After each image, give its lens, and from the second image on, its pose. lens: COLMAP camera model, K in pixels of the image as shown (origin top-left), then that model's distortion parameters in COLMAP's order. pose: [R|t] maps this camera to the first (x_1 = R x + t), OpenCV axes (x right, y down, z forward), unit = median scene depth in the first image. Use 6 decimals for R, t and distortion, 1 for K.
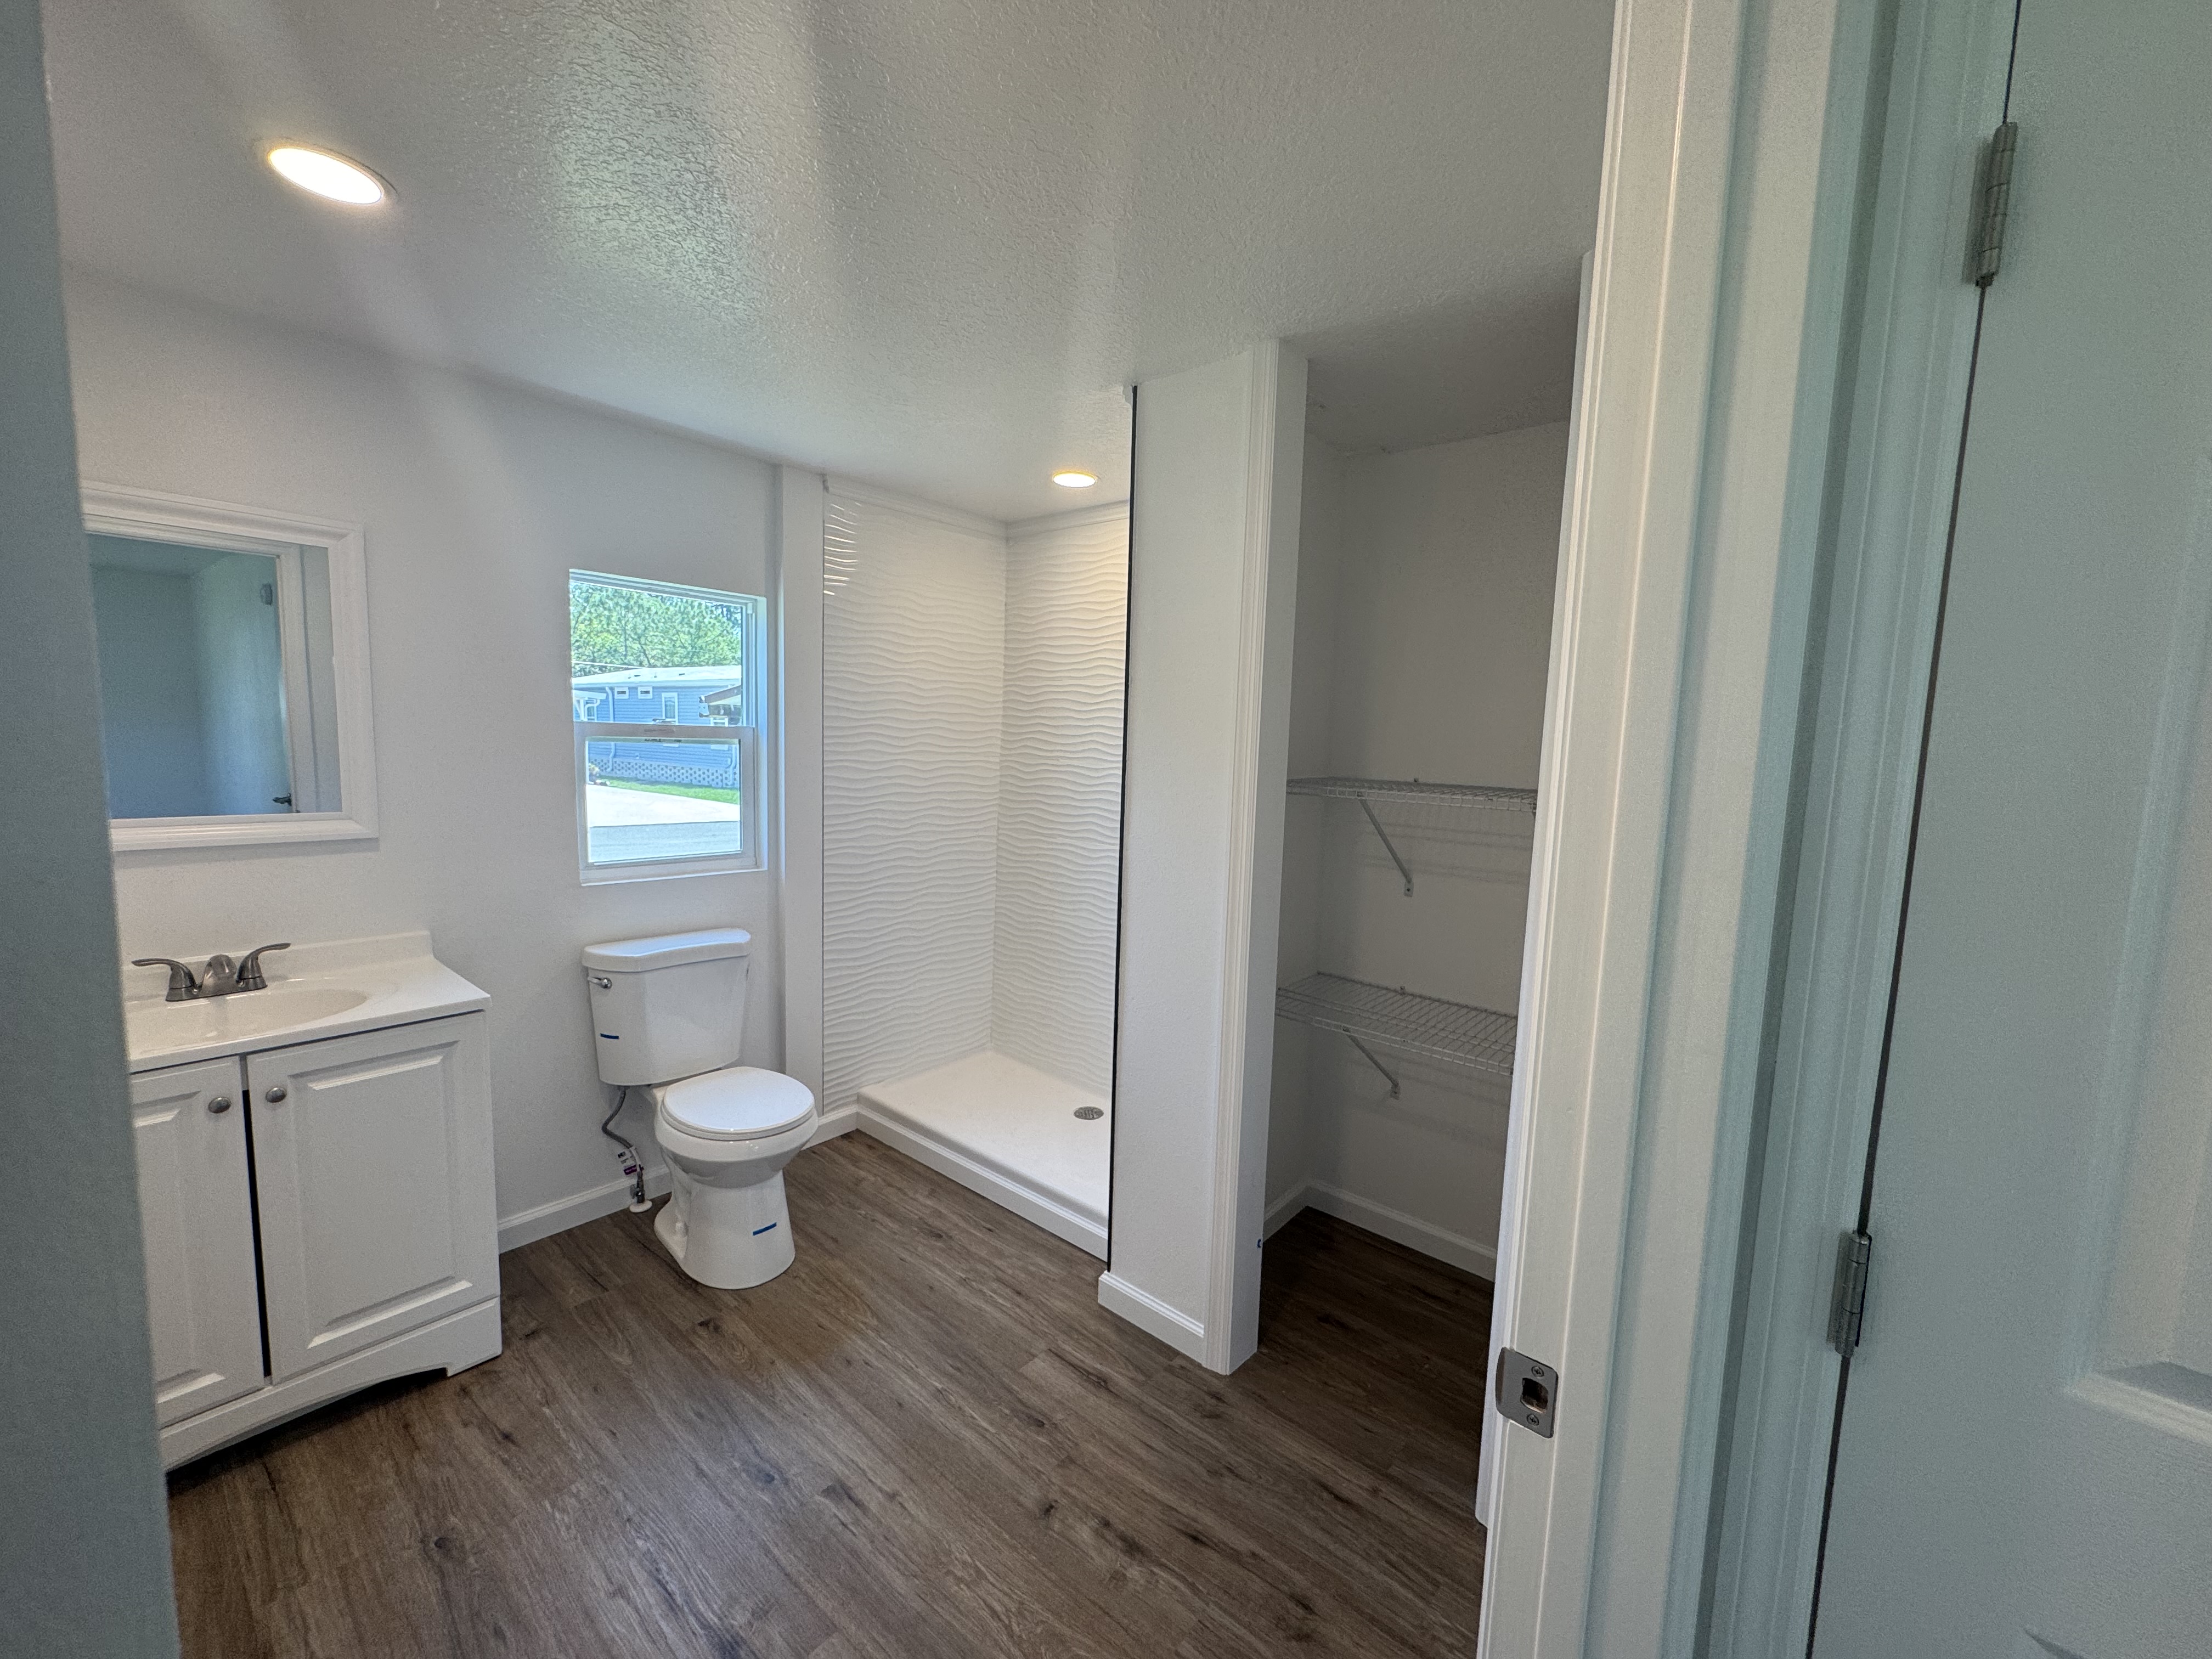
lens RADIAL K [[882.2, 0, 1106.0], [0, 882.2, 829.5], [0, 0, 1]] dist [-0.002087, 0.000055]
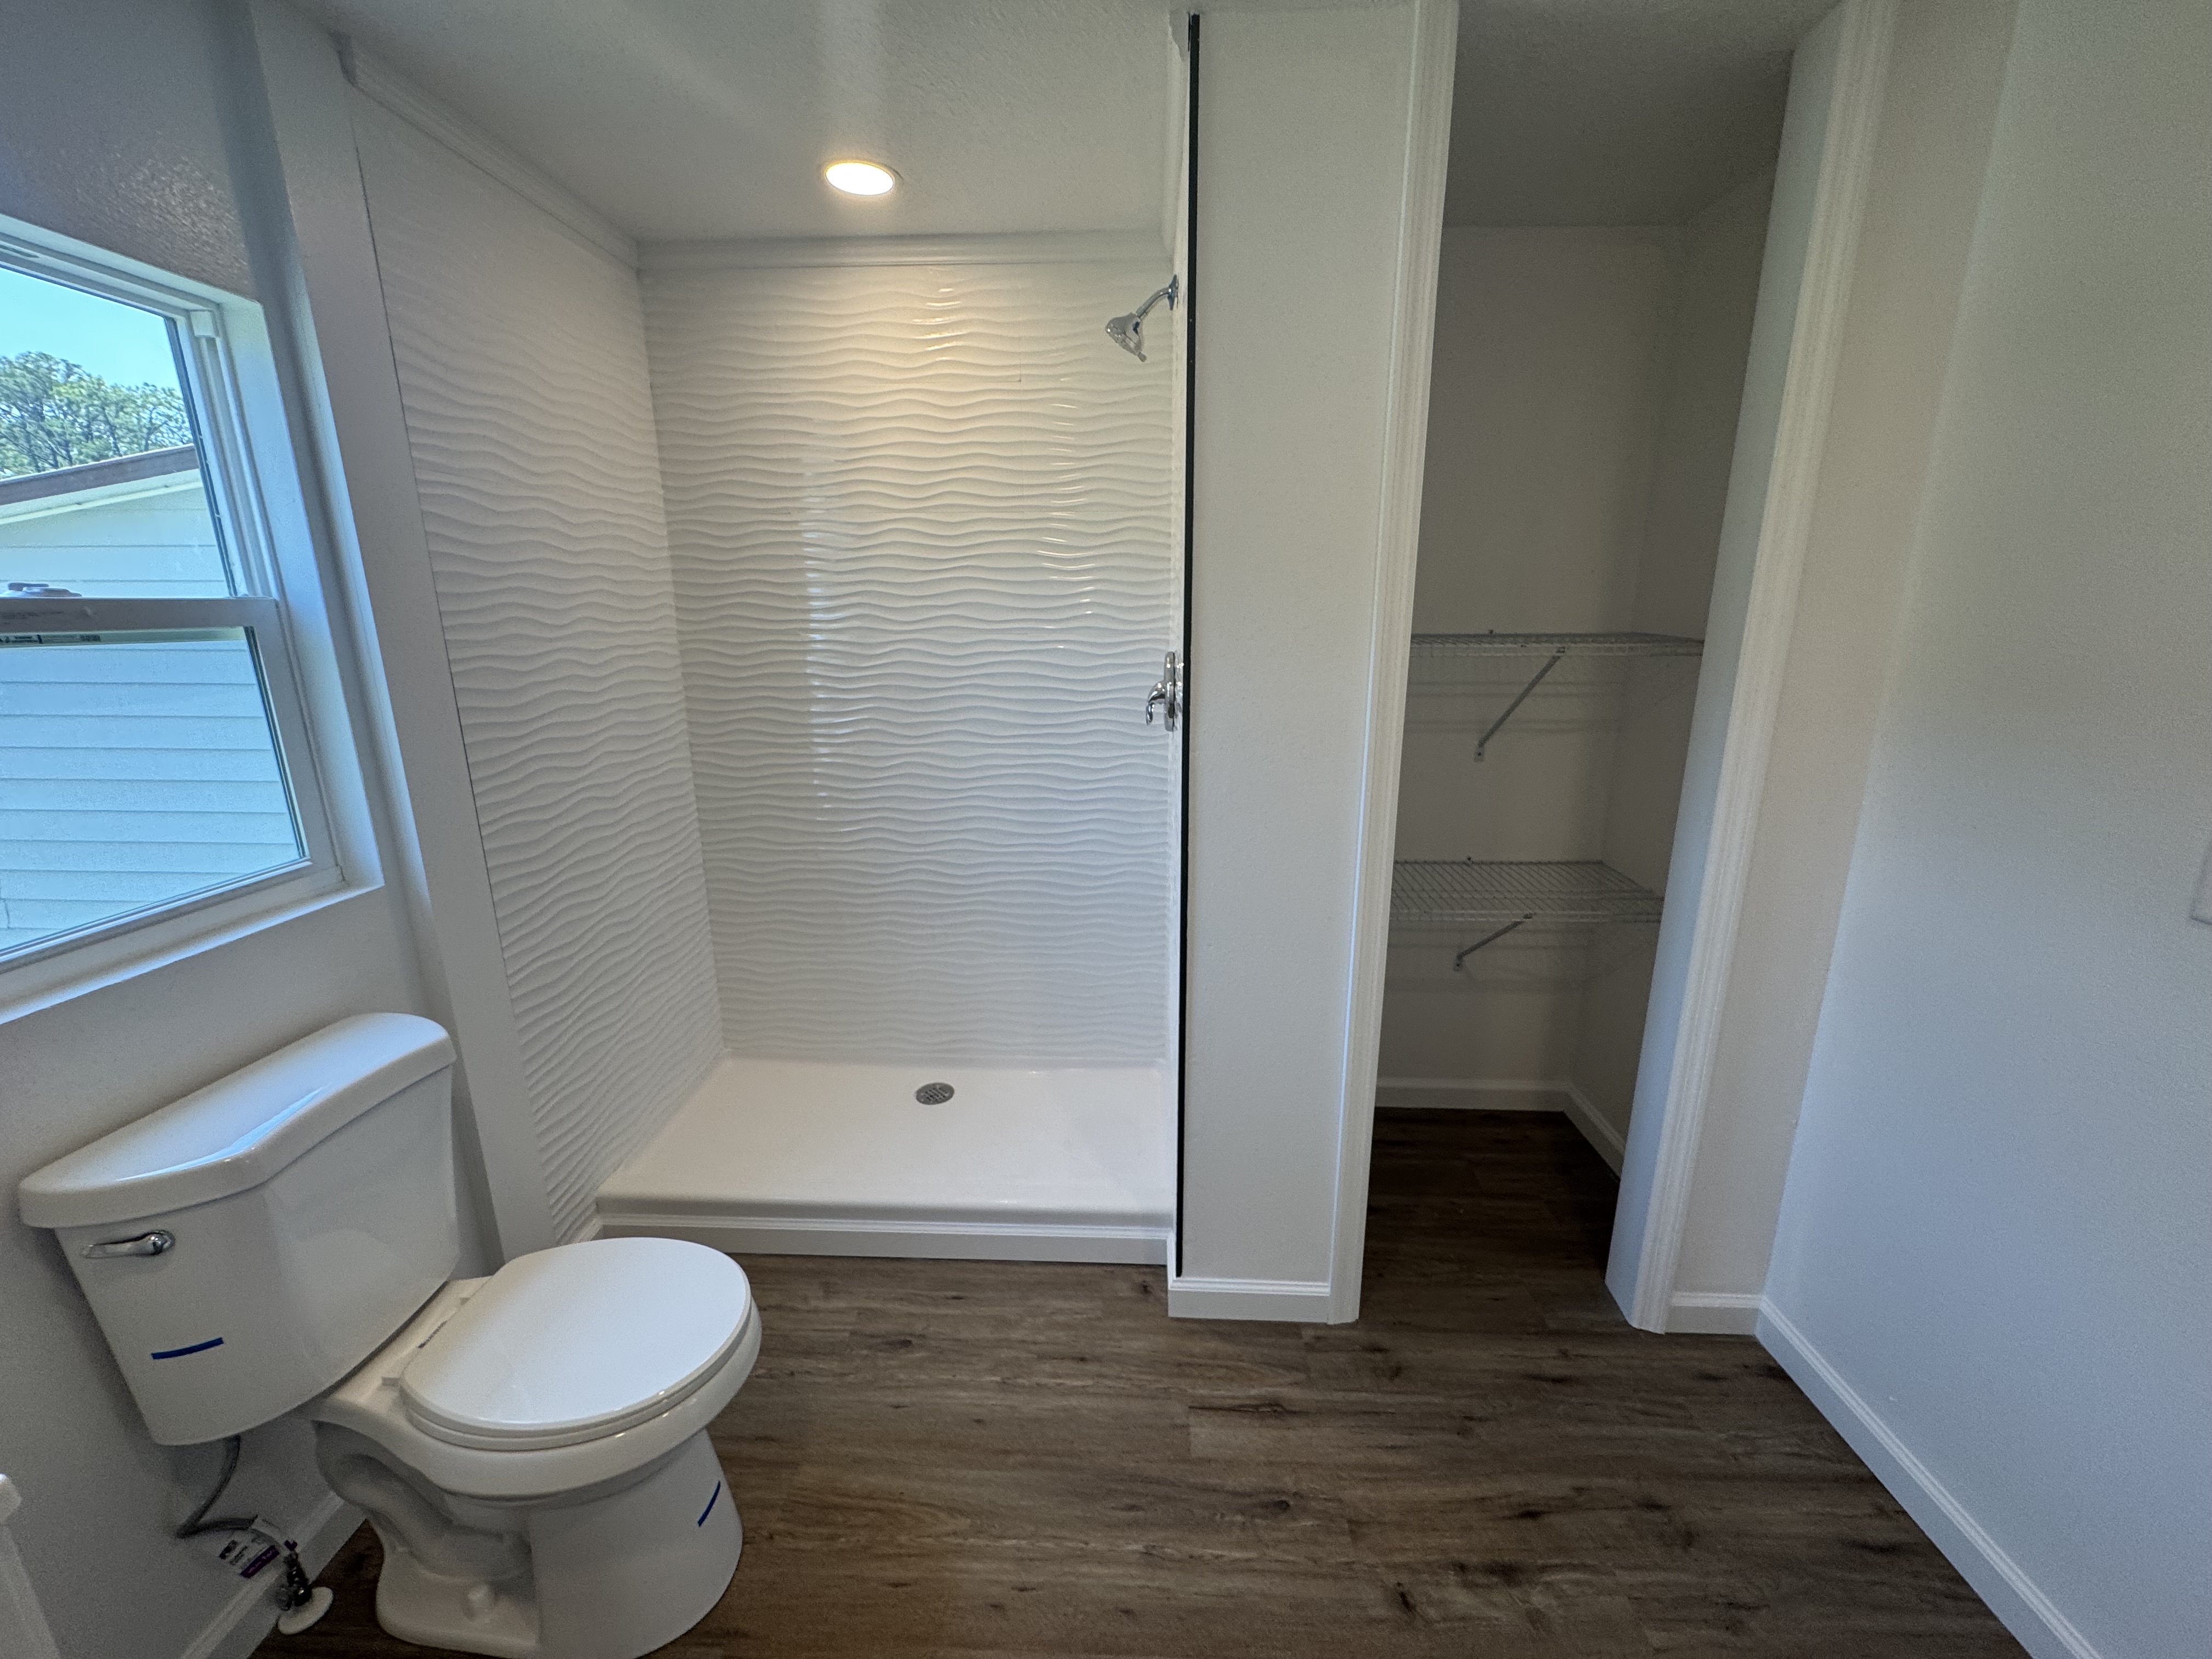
lens RADIAL K [[882.2, 0, 1106.0], [0, 882.2, 829.5], [0, 0, 1]] dist [-0.002087, 0.000055]
pose [[0.787434, -0.187866, 0.587073, -0.483177], [0.095533, 0.978110, 0.184863, -0.055917], [-0.608951, -0.089483, 0.788144, 0.483221]]
